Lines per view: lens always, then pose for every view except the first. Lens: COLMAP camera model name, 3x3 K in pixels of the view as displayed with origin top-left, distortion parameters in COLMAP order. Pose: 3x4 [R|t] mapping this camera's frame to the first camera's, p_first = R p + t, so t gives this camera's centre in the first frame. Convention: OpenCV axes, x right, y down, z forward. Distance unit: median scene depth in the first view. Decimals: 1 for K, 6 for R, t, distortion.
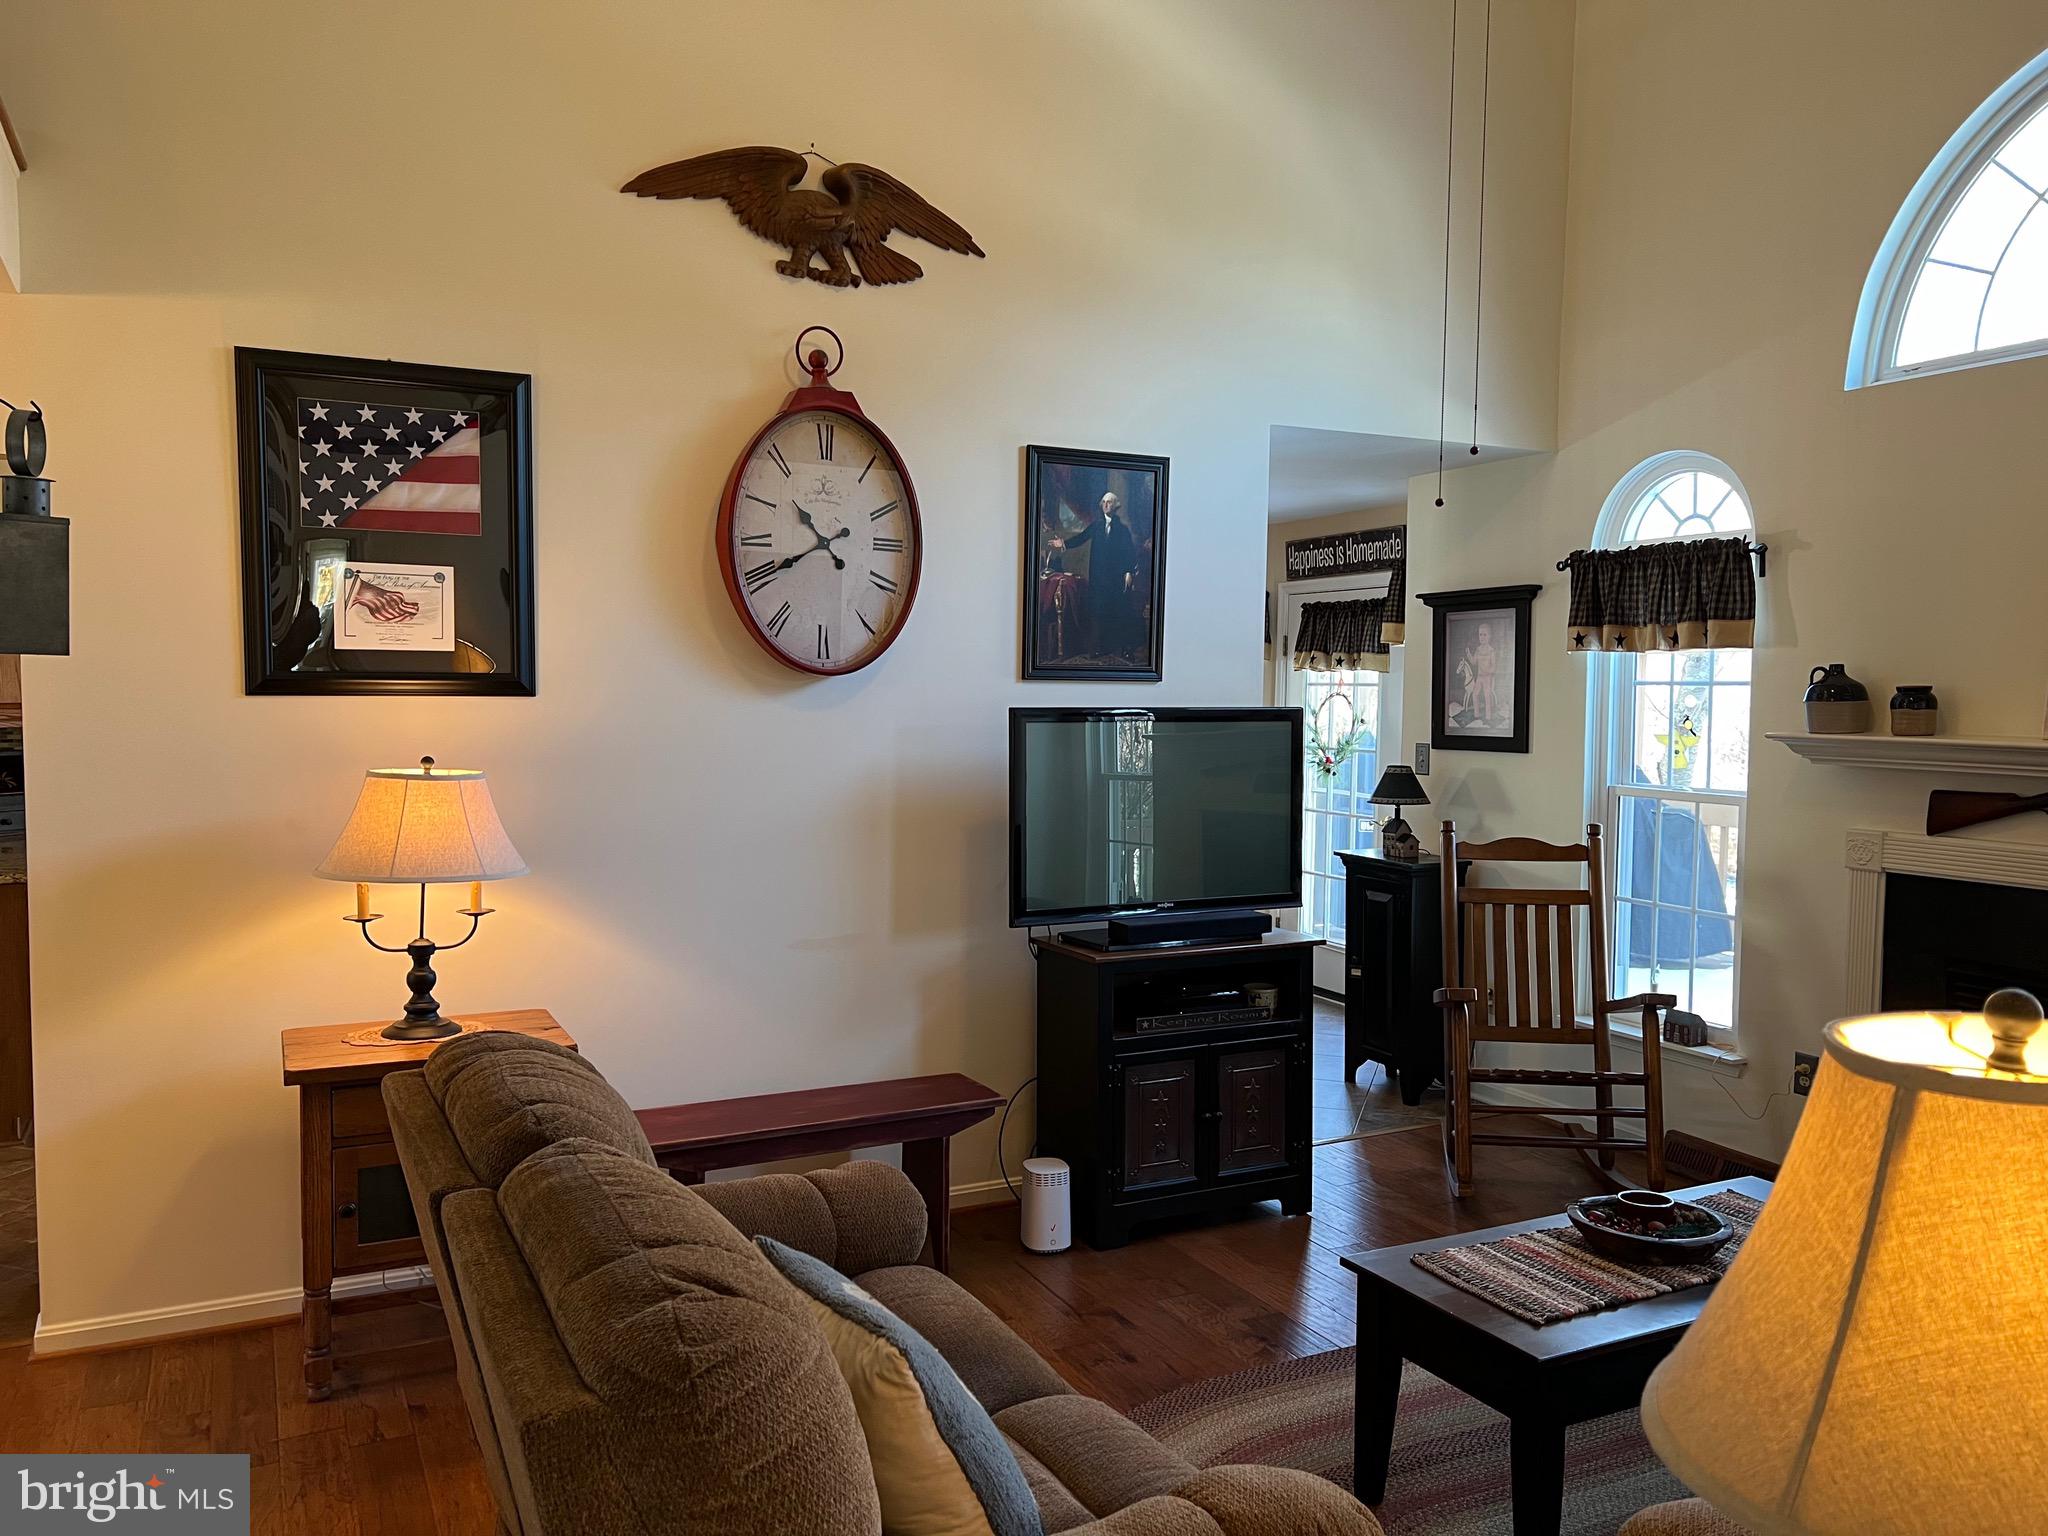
lens RADIAL K [[1539.2, 0, 1025.0], [0, 1539.2, 787.2], [0, 0, 1]] dist [0.066974, -0.072907]
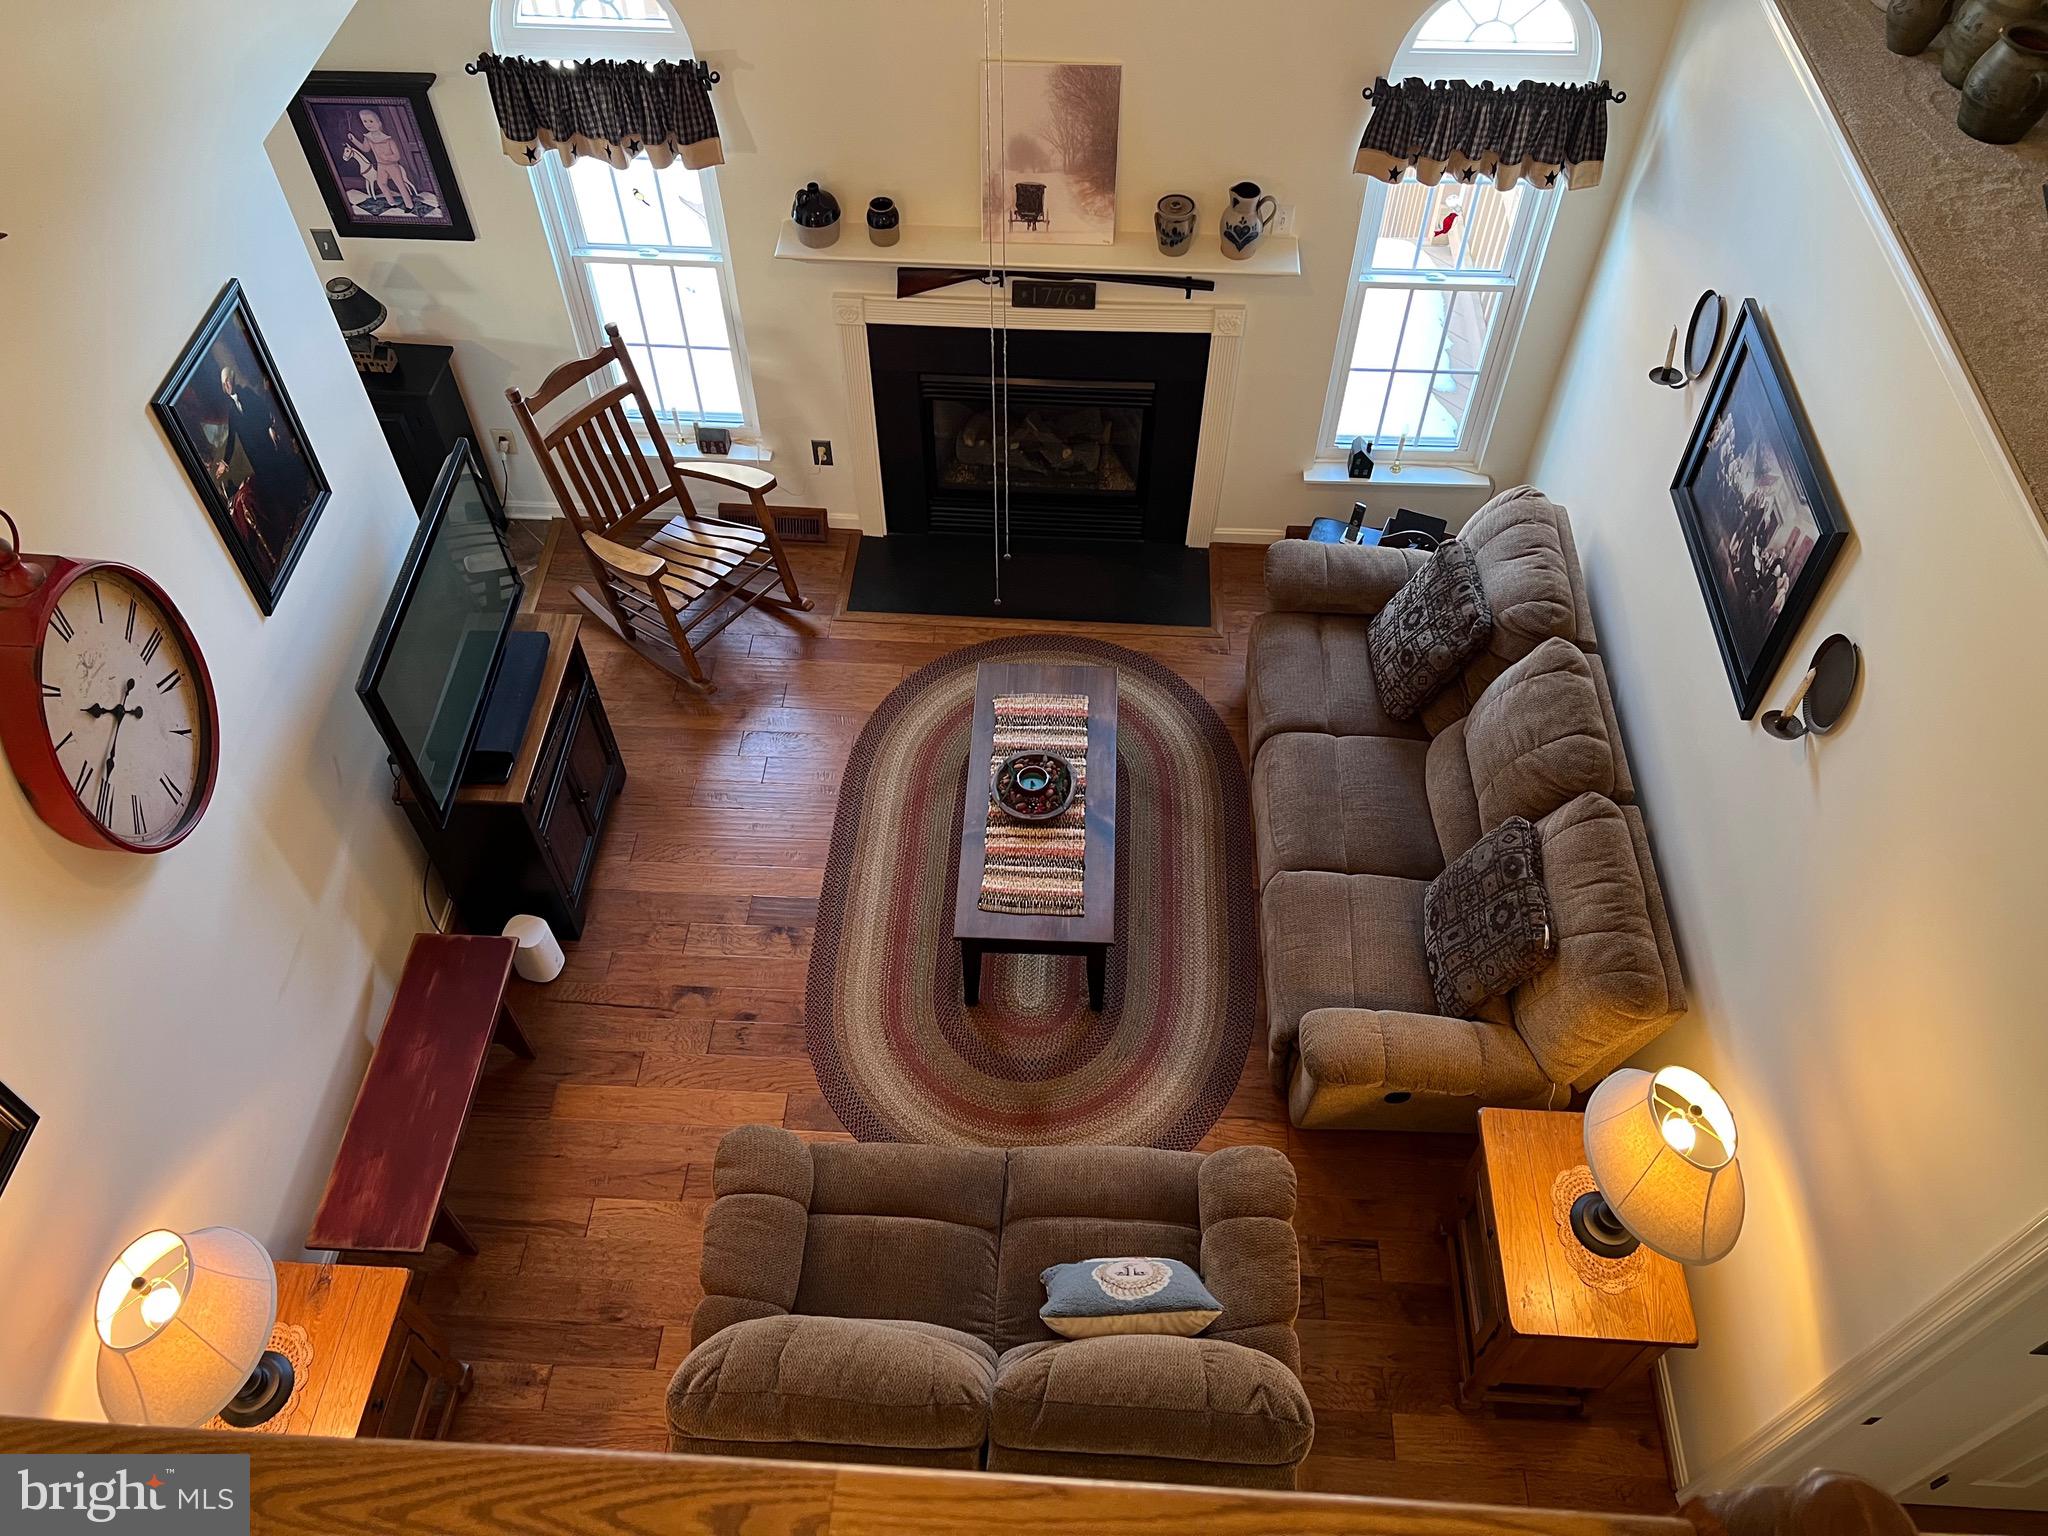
lens RADIAL K [[1539.2, 0, 1026.8], [0, 1539.2, 779.2], [0, 0, 1]] dist [0.066974, -0.072907]
pose [[0.498757, -0.686556, 0.529039, -0.340594], [0.061289, 0.636785, 0.768602, -0.712259], [-0.864572, -0.350921, 0.359680, 0.290864]]
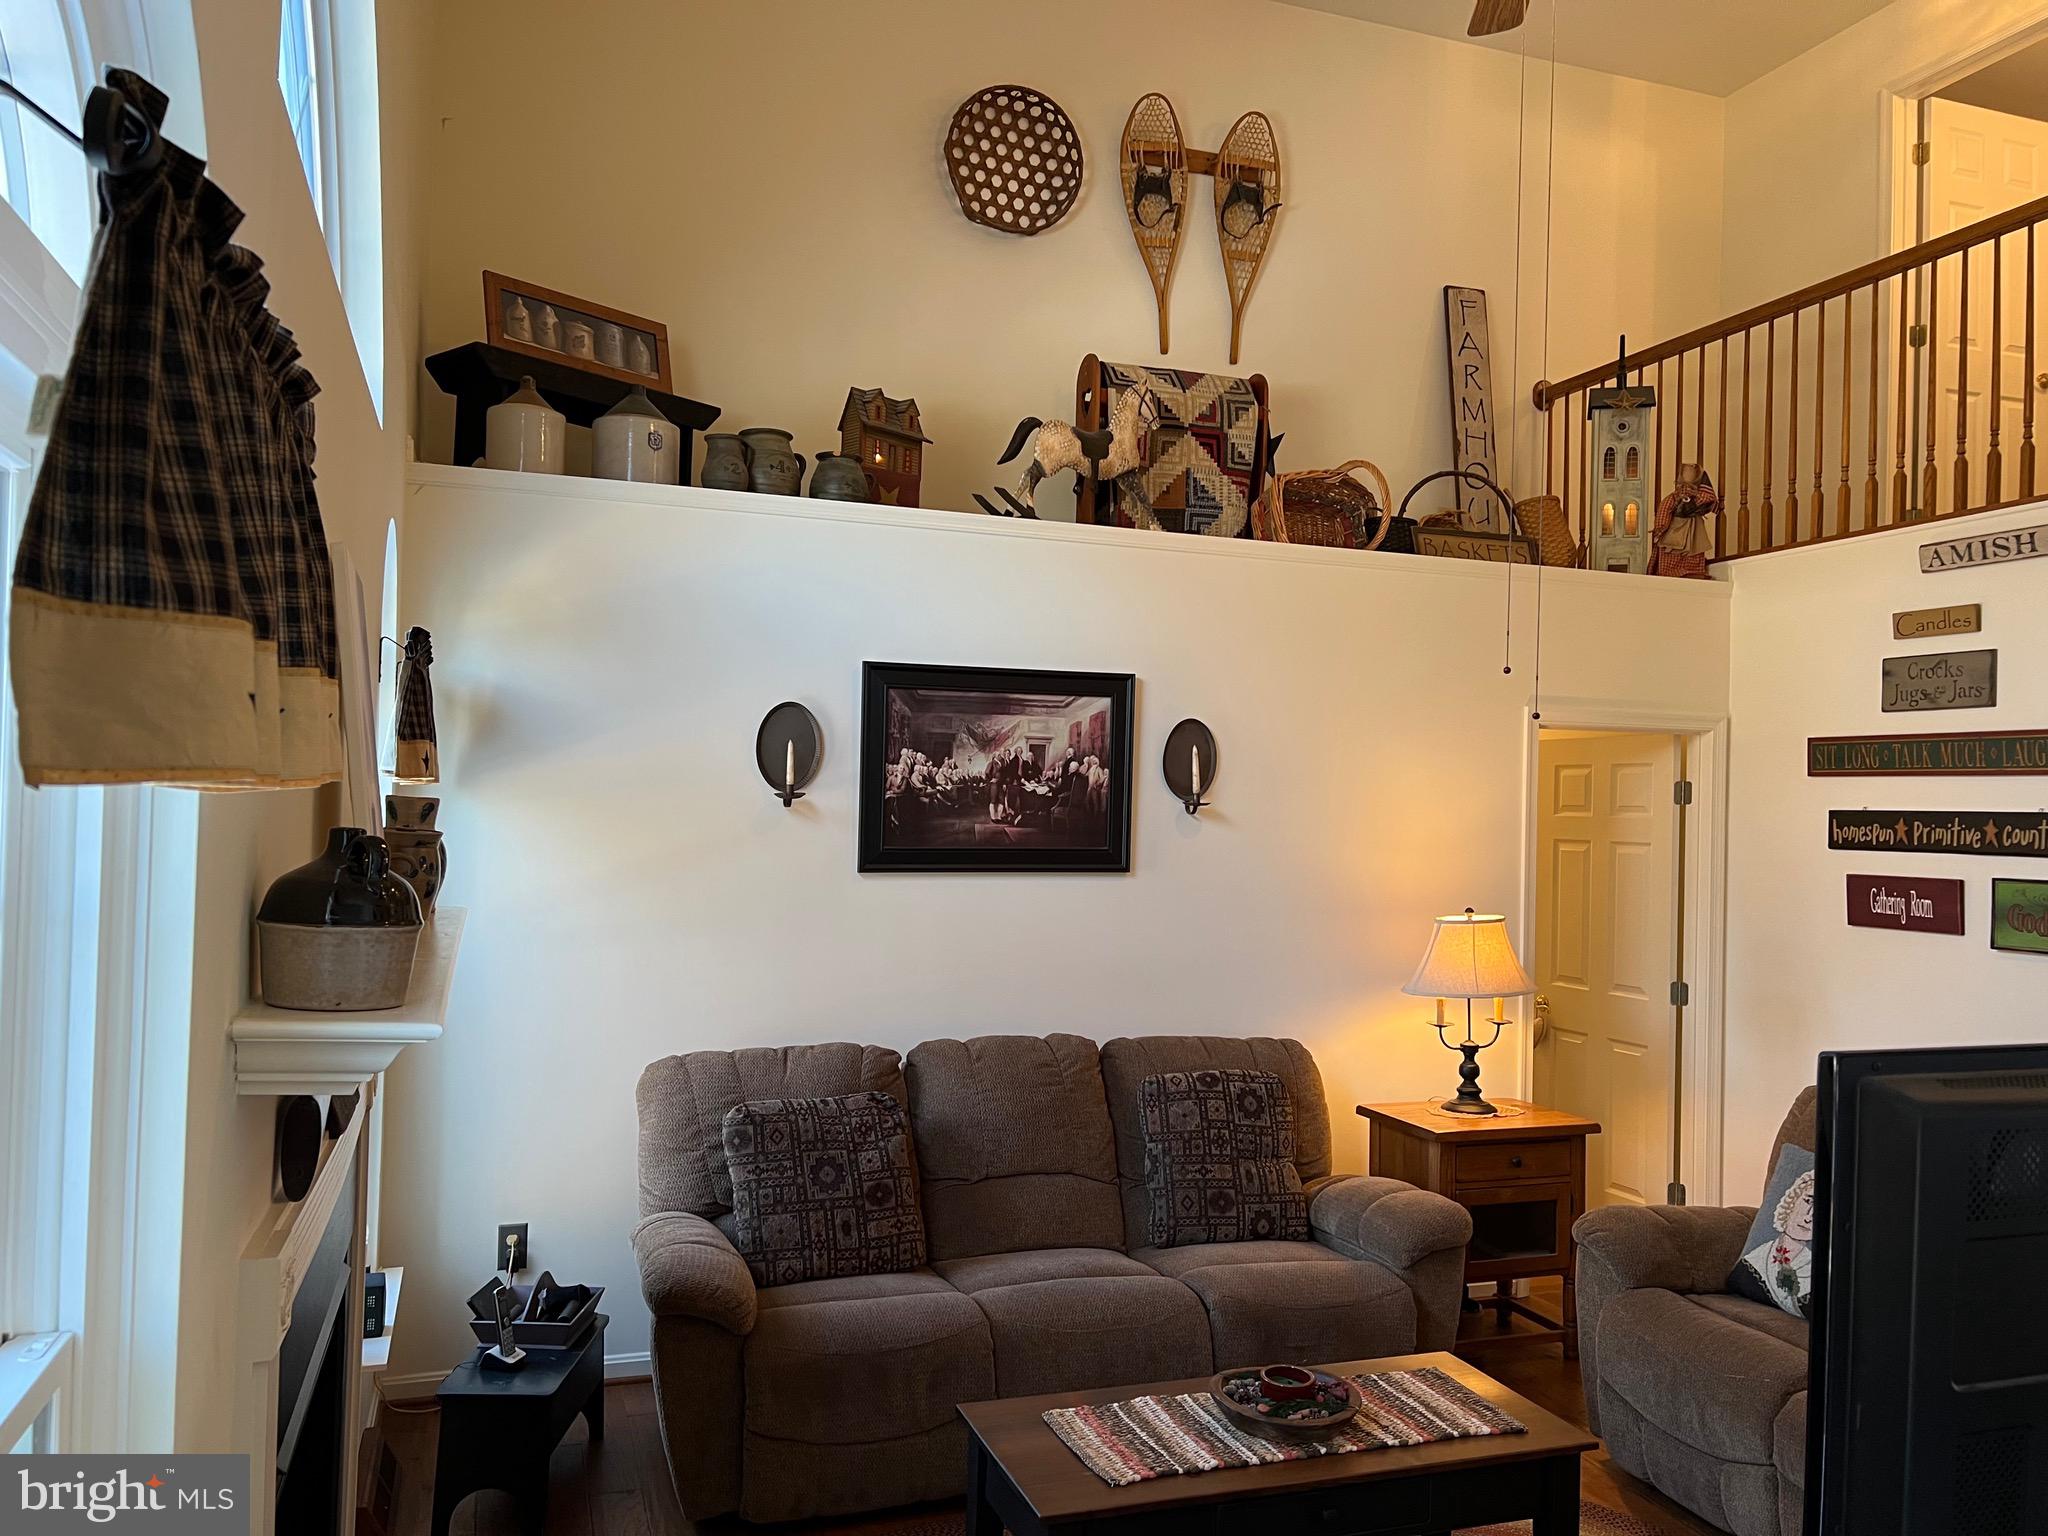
lens RADIAL K [[1539.2, 0, 1045.7], [0, 1539.2, 779.0], [0, 0, 1]] dist [0.066974, -0.072907]
pose [[-0.991834, -0.033038, 0.123179, 0.313539], [-0.026639, 0.998226, 0.053239, -0.122173], [-0.124720, 0.049523, -0.990955, 1.419367]]
